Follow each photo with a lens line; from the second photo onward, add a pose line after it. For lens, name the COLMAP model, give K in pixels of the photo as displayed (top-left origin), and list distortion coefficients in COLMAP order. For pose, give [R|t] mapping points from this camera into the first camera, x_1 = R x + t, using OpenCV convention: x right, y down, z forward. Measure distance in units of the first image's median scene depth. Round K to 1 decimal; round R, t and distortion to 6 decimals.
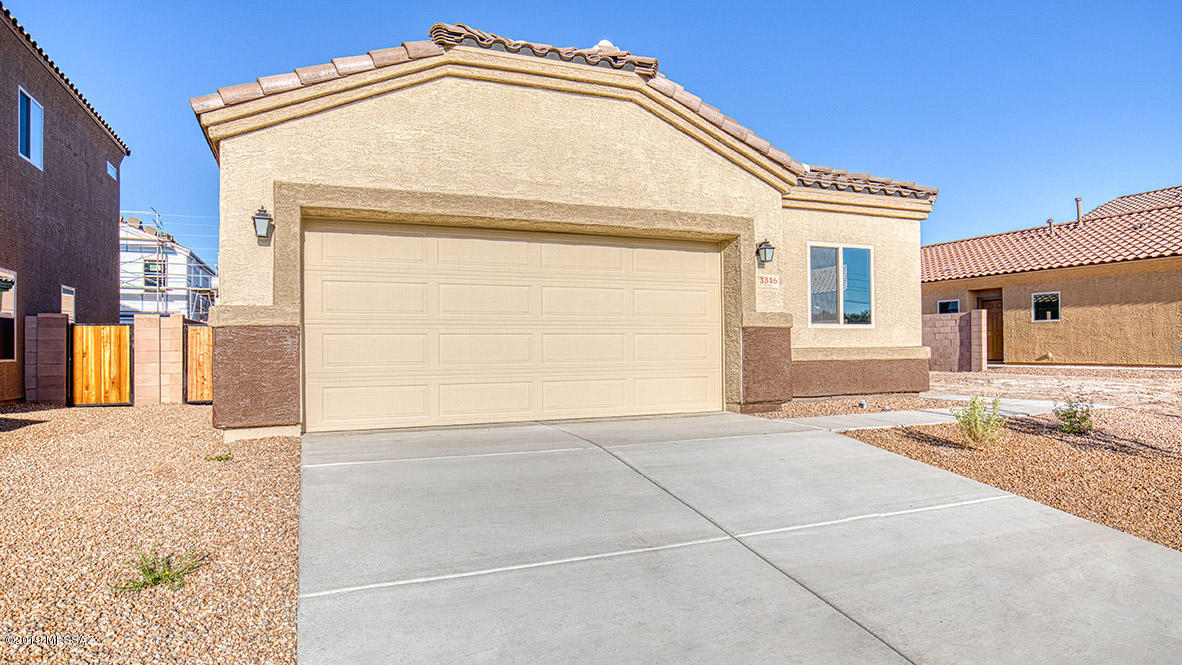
lens RADIAL K [[683.2, 0, 595.7], [0, 683.2, 335.3], [0, 0, 1]] dist [-0.013421, -0.000860]
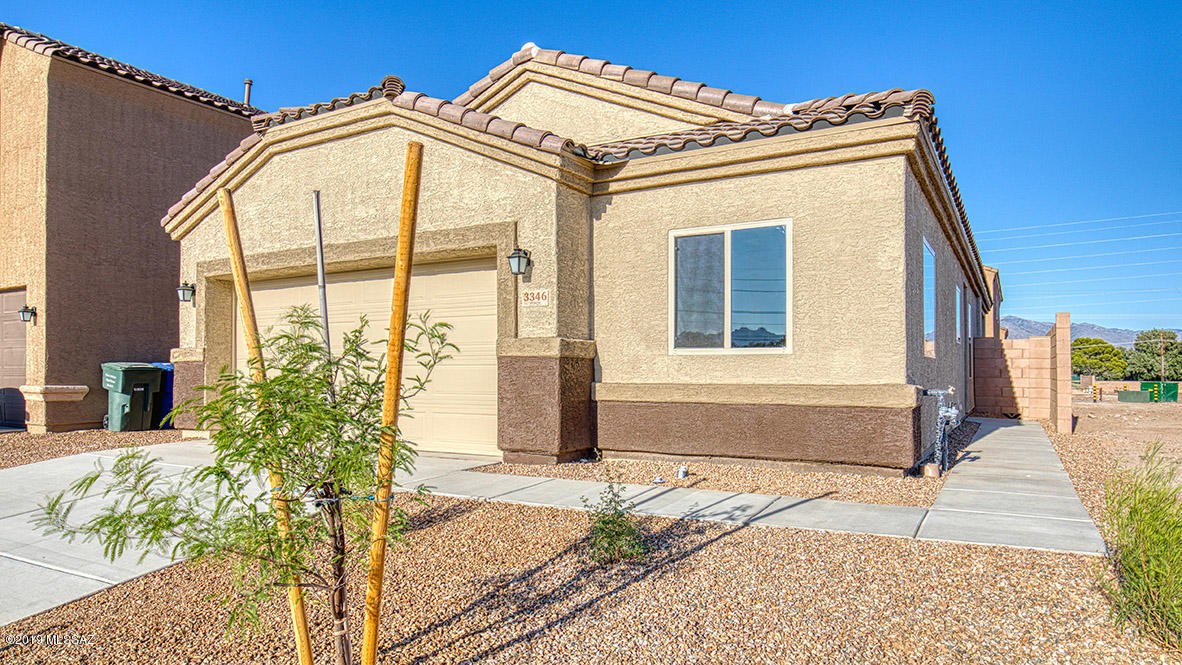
lens RADIAL K [[711.2, 0, 622.1], [0, 711.2, 363.7], [0, 0, 1]] dist [-0.015683, -0.000908]
pose [[0.625595, 0.000367, -0.780148, 1.024066], [0.009848, 0.999916, 0.008368, -0.009984], [0.780086, -0.012918, 0.625539, 0.608431]]
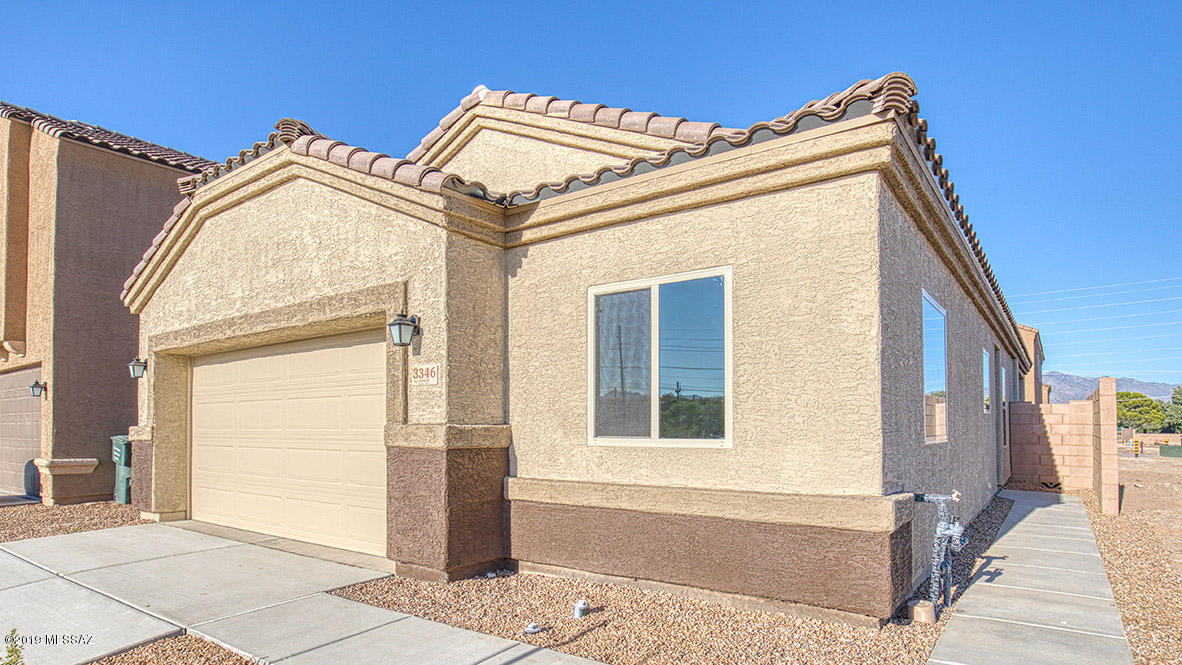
lens RADIAL K [[628.7, 0, 649.8], [0, 628.7, 412.1], [0, 0, 1]] dist [-0.034375, 0.000416]
pose [[0.563811, -0.009374, -0.825851, 0.912683], [0.015167, 0.999884, -0.000995, -0.043514], [0.825765, -0.011964, 0.563888, 0.908560]]
